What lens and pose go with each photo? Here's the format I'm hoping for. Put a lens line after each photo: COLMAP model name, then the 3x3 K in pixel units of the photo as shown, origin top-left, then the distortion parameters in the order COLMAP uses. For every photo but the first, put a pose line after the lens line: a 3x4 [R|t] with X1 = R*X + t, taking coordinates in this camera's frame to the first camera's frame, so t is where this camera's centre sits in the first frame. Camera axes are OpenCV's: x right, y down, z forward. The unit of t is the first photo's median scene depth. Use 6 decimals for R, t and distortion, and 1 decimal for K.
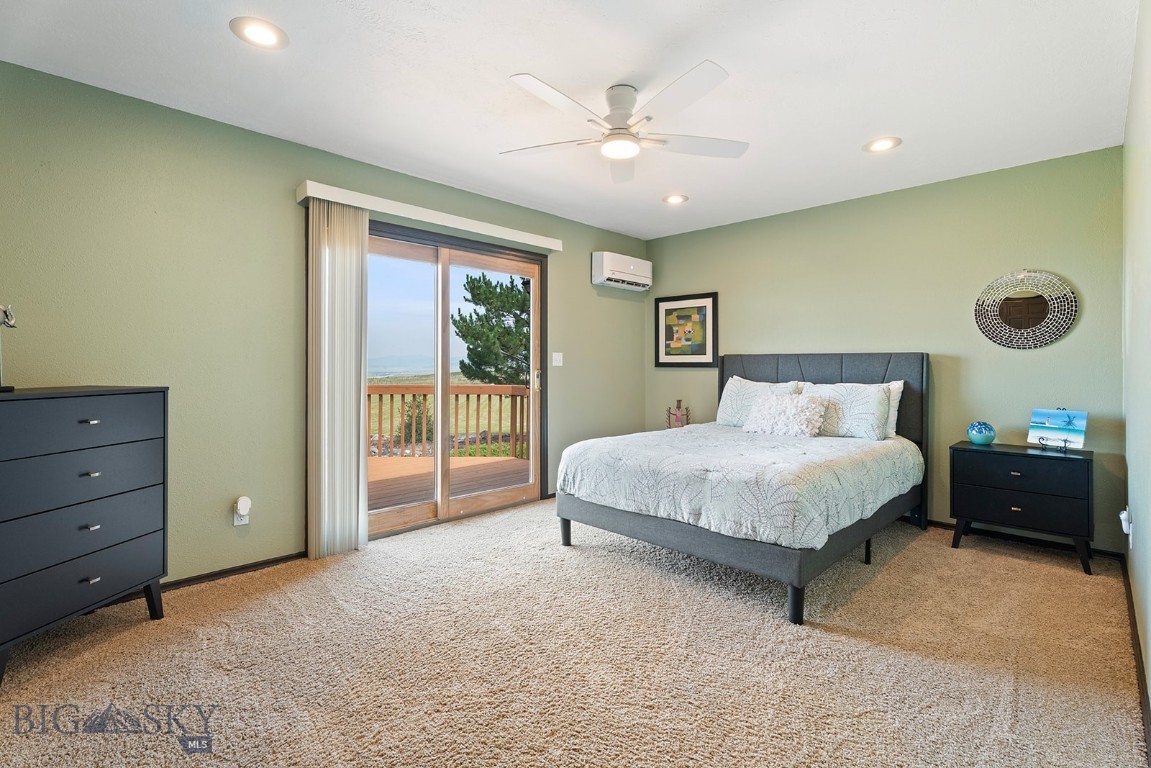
lens RADIAL K [[522.6, 0, 576.2], [0, 522.6, 365.4], [0, 0, 1]] dist [0.003107, -0.001387]
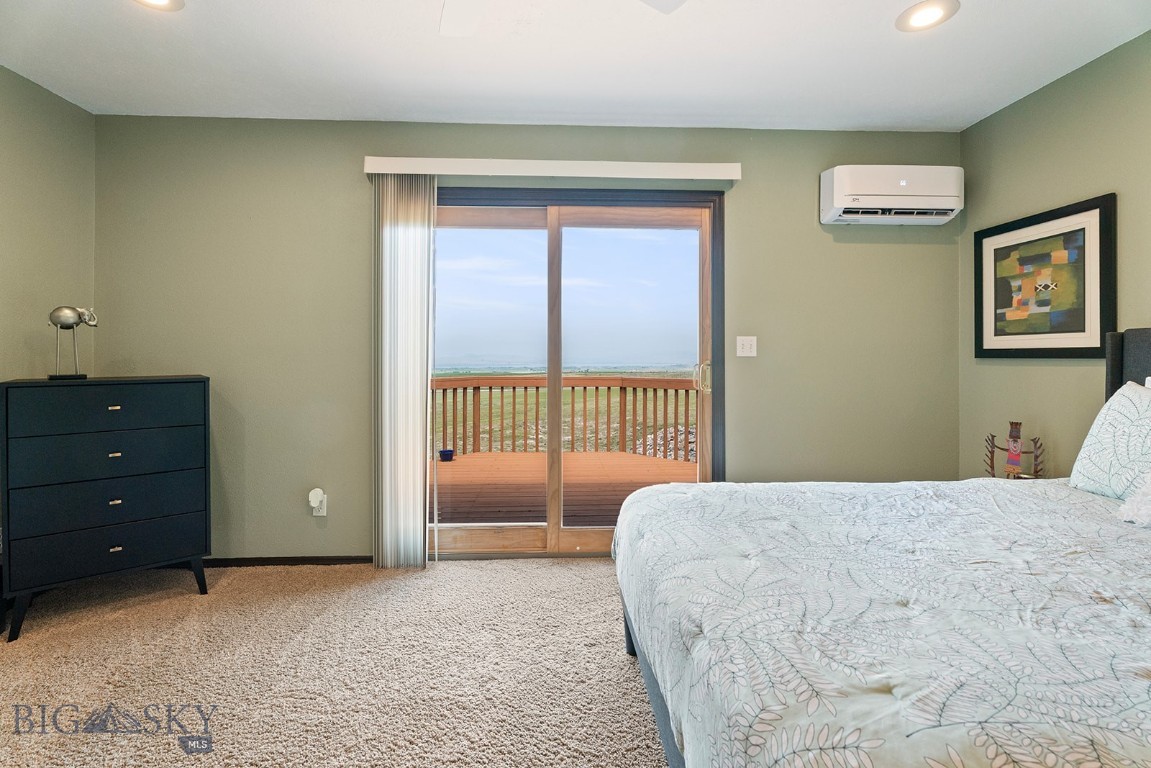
lens RADIAL K [[522.6, 0, 571.5], [0, 522.6, 356.2], [0, 0, 1]] dist [0.003107, -0.001387]
pose [[0.737750, -0.004973, -0.675056, 0.234130], [0.003500, 0.999988, -0.003541, 0.002237], [0.675065, 0.000249, 0.737758, 0.348020]]
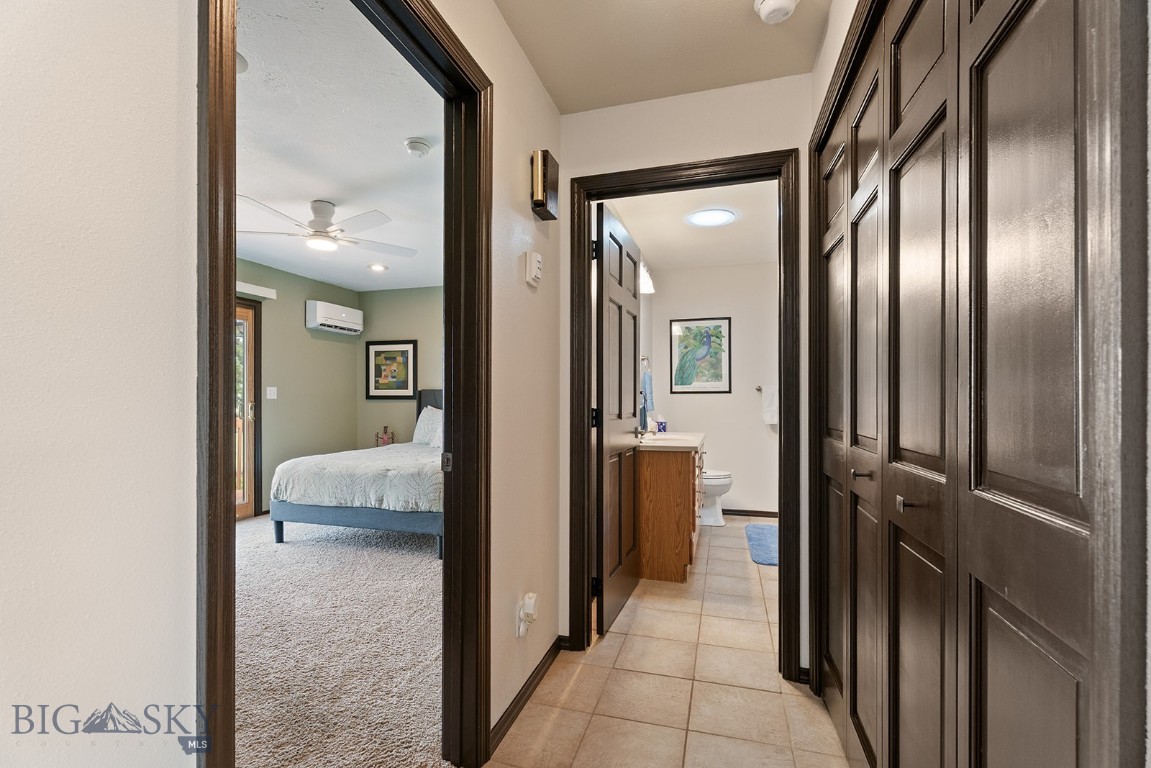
lens RADIAL K [[522.6, 0, 564.9], [0, 522.6, 394.1], [0, 0, 1]] dist [0.003107, -0.001387]
pose [[0.890145, -0.000338, 0.455678, 0.013158], [0.003024, 0.999982, -0.005165, -0.001646], [-0.455668, 0.005976, 0.890130, -0.295888]]
